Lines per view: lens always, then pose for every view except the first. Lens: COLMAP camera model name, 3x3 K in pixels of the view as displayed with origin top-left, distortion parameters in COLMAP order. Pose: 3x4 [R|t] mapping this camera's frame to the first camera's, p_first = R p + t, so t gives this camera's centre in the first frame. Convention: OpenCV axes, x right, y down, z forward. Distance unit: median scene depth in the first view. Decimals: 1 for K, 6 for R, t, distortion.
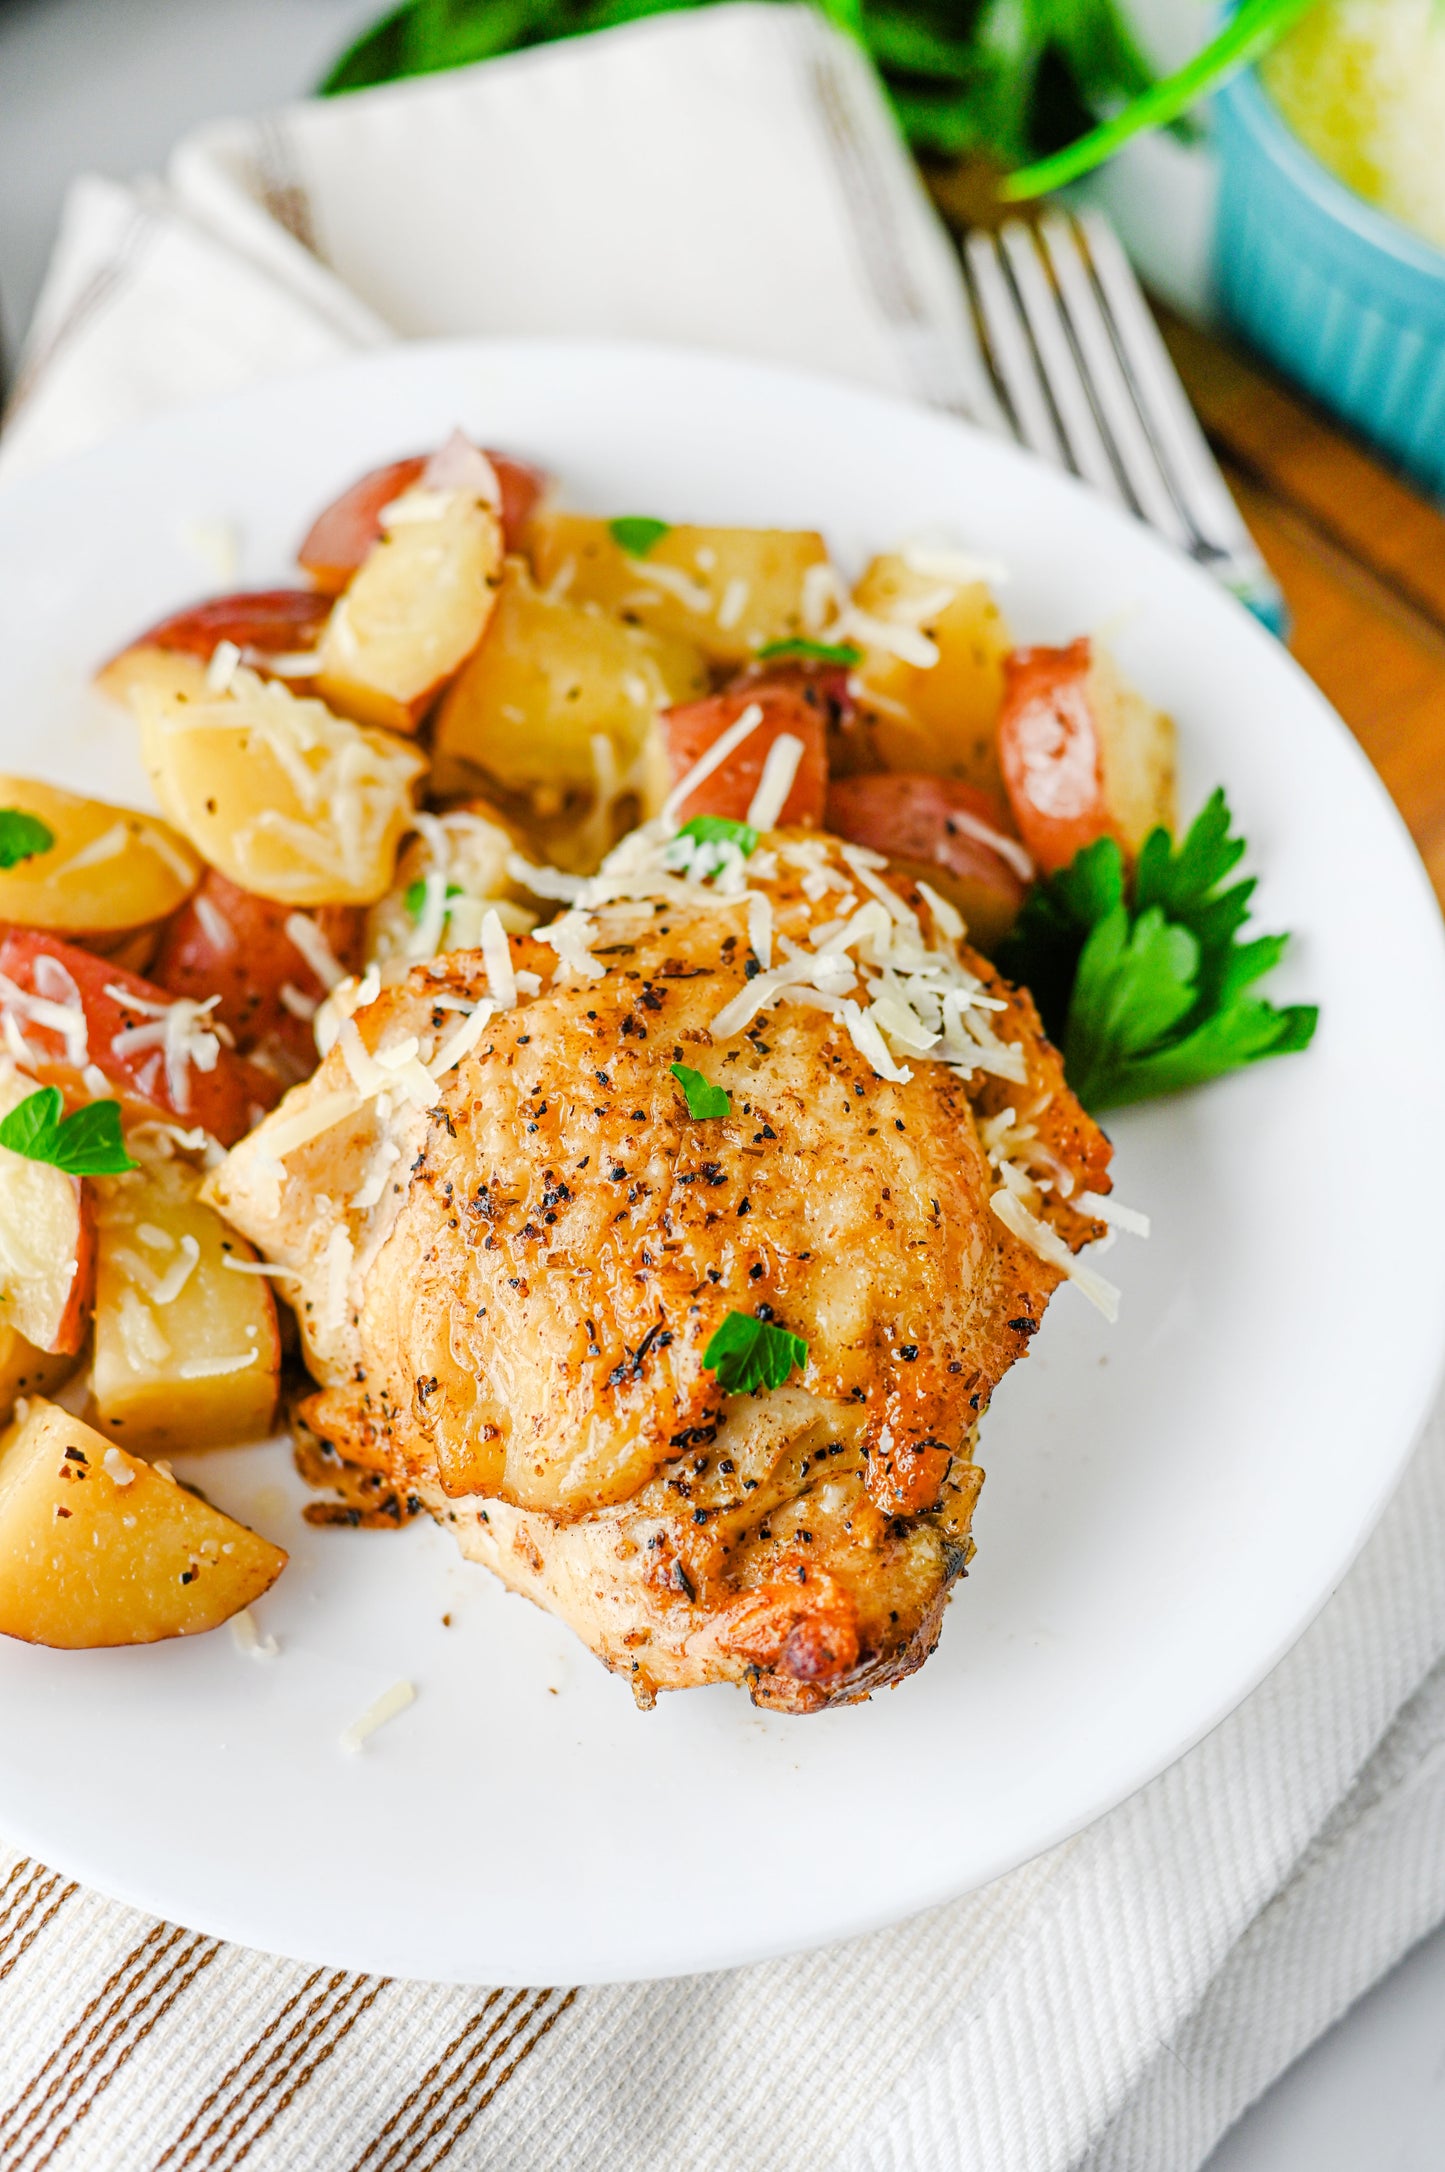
lens RADIAL K [[3486.9, 0, 722.5], [0, 3486.9, 1086.0], [0, 0, 1]] dist [-0.149458, -0.029974]
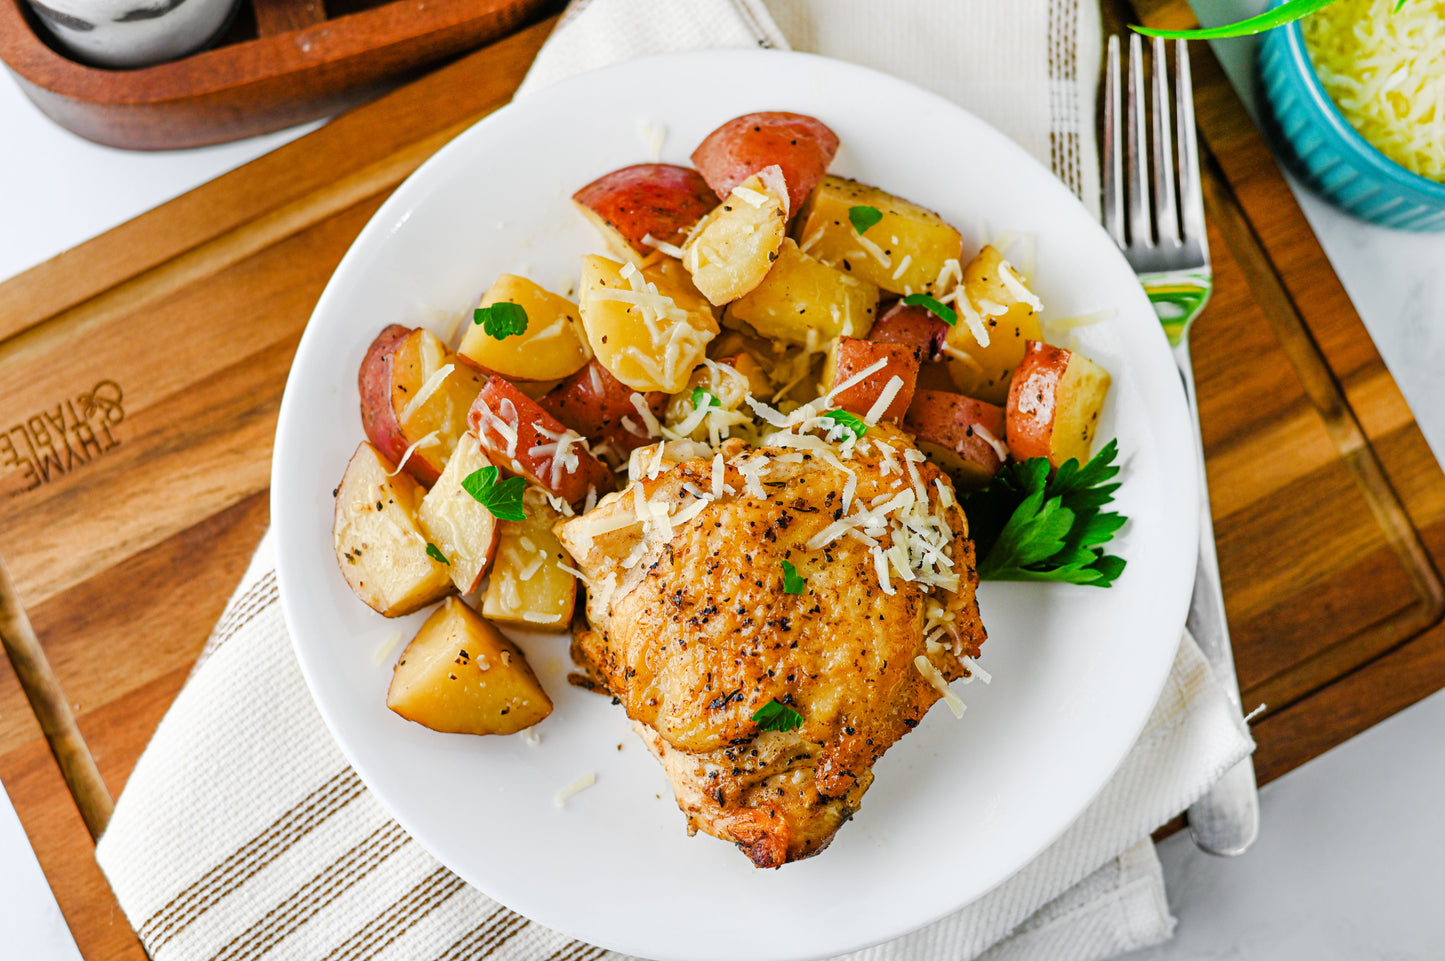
lens RADIAL K [[2251.5, 0, 722.5], [0, 2251.5, 480.5], [0, 0, 1]] dist [-0.142976, 0.034174]
pose [[0.957699, 0.281784, -0.058407, 0.015695], [-0.245279, 0.905440, 0.346435, -0.499941], [0.150504, -0.317454, 0.936254, -0.232502]]
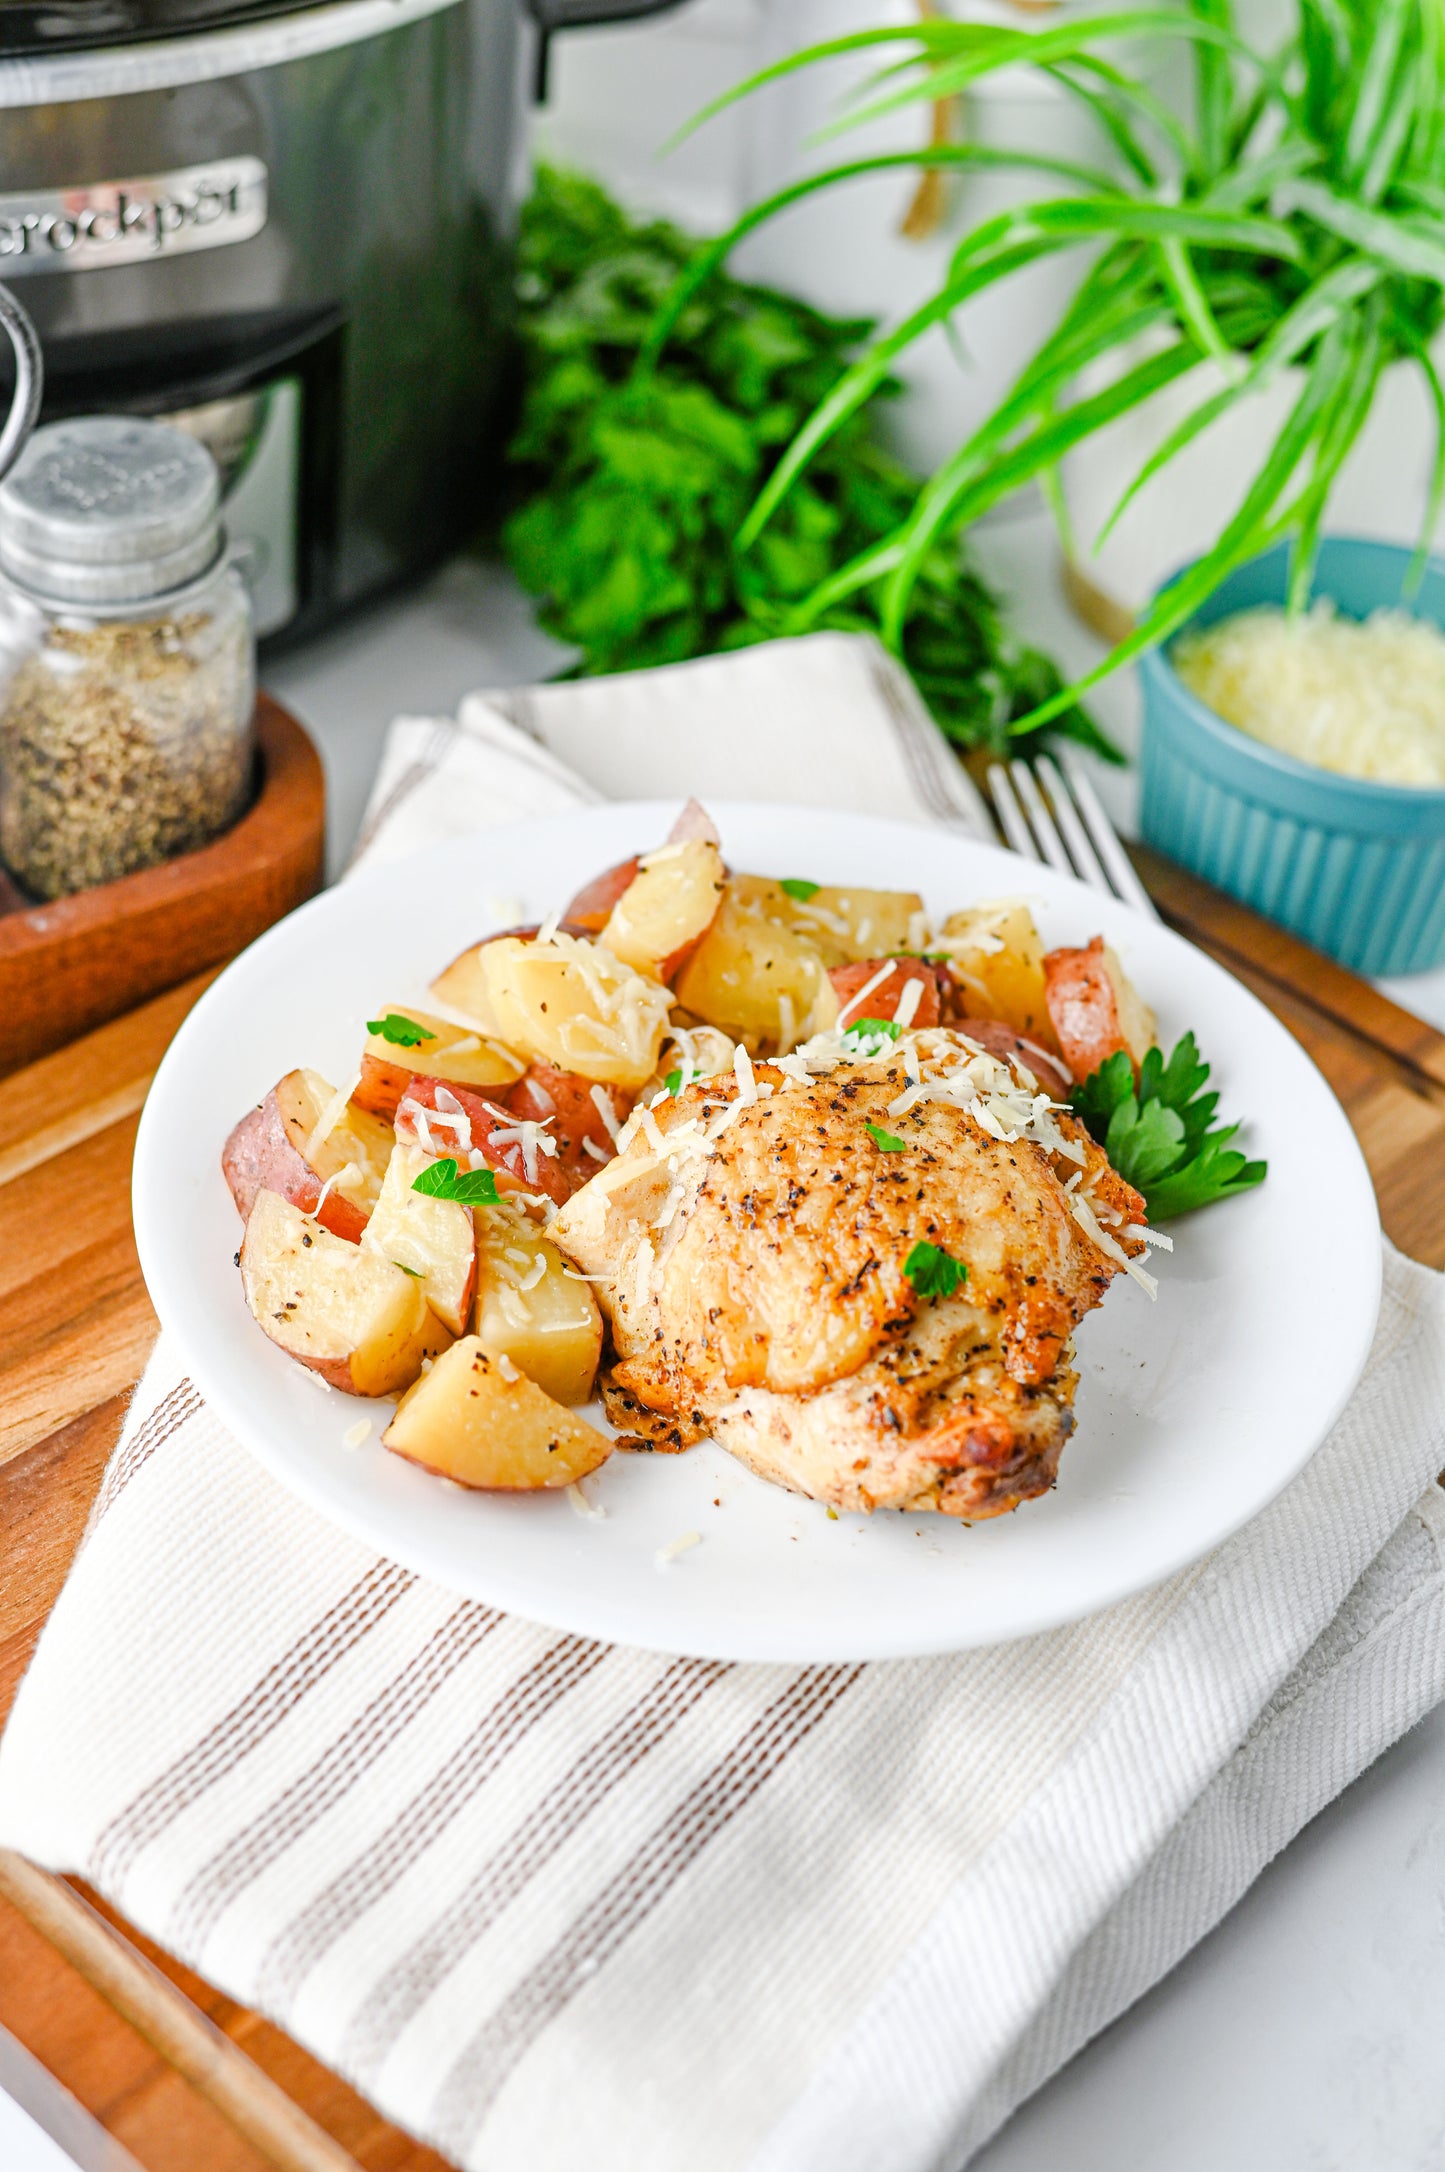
lens RADIAL K [[3345.8, 0, 722.5], [0, 3345.8, 1086.0], [0, 0, 1]] dist [-0.138986, 0.062612]
pose [[0.998415, 0.001947, 0.056252, -0.161625], [0.016944, 0.942644, -0.333369, 0.472679], [-0.053674, 0.333794, 0.941117, -0.401551]]
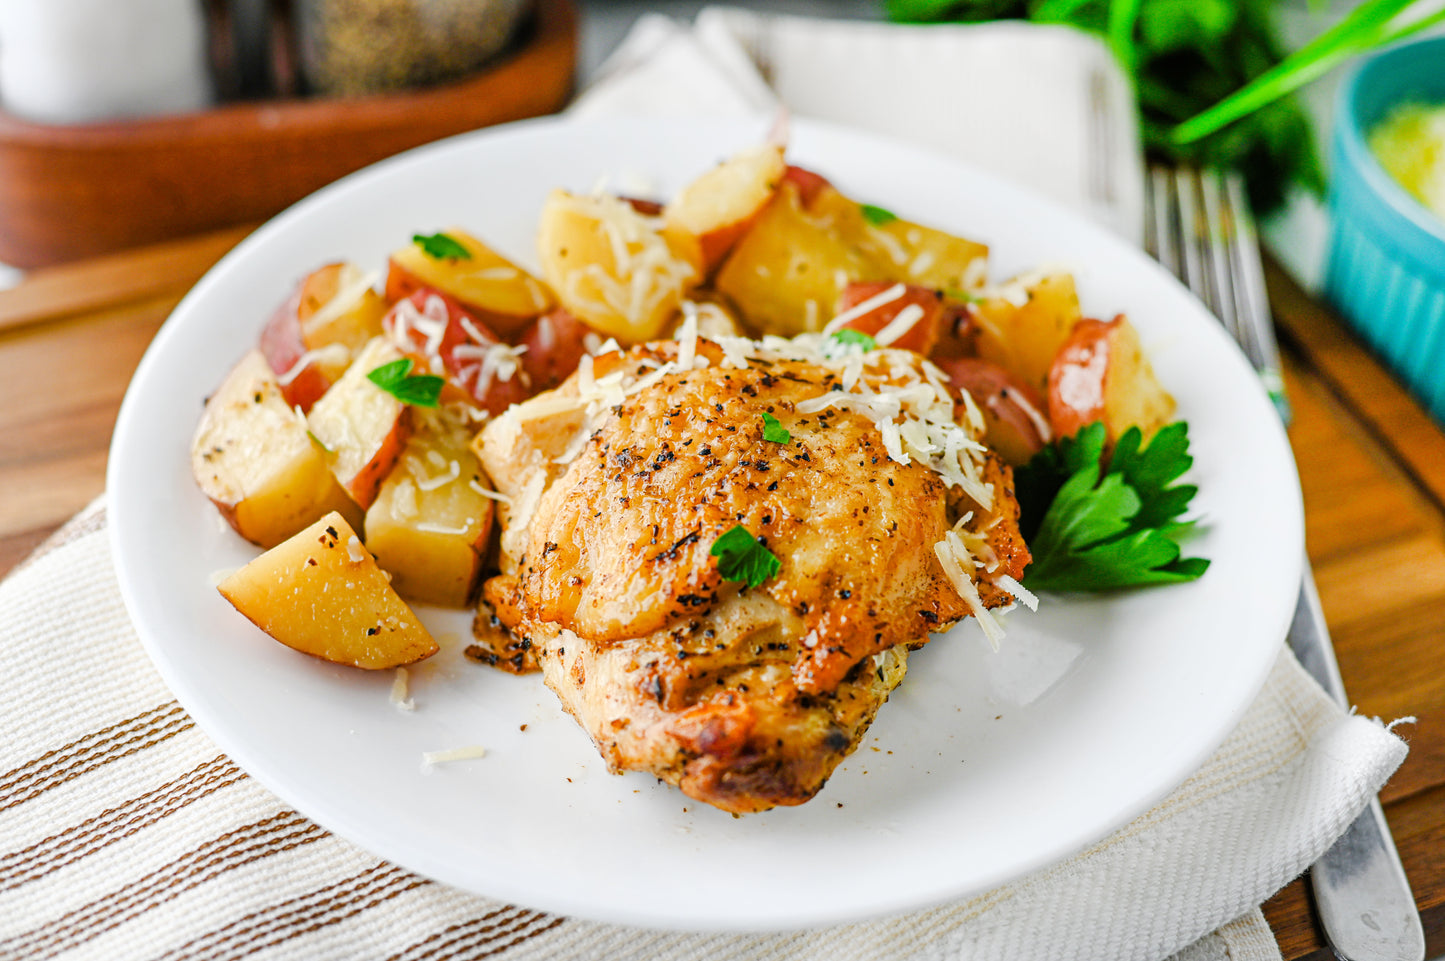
lens RADIAL K [[2319.8, 0, 722.5], [0, 2319.8, 480.5], [0, 0, 1]] dist [-0.149458, -0.029974]
pose [[0.939185, 0.239203, -0.246403, 0.234881], [-0.306088, 0.908397, -0.284826, 0.327865], [0.155700, 0.342925, 0.926369, 0.032806]]
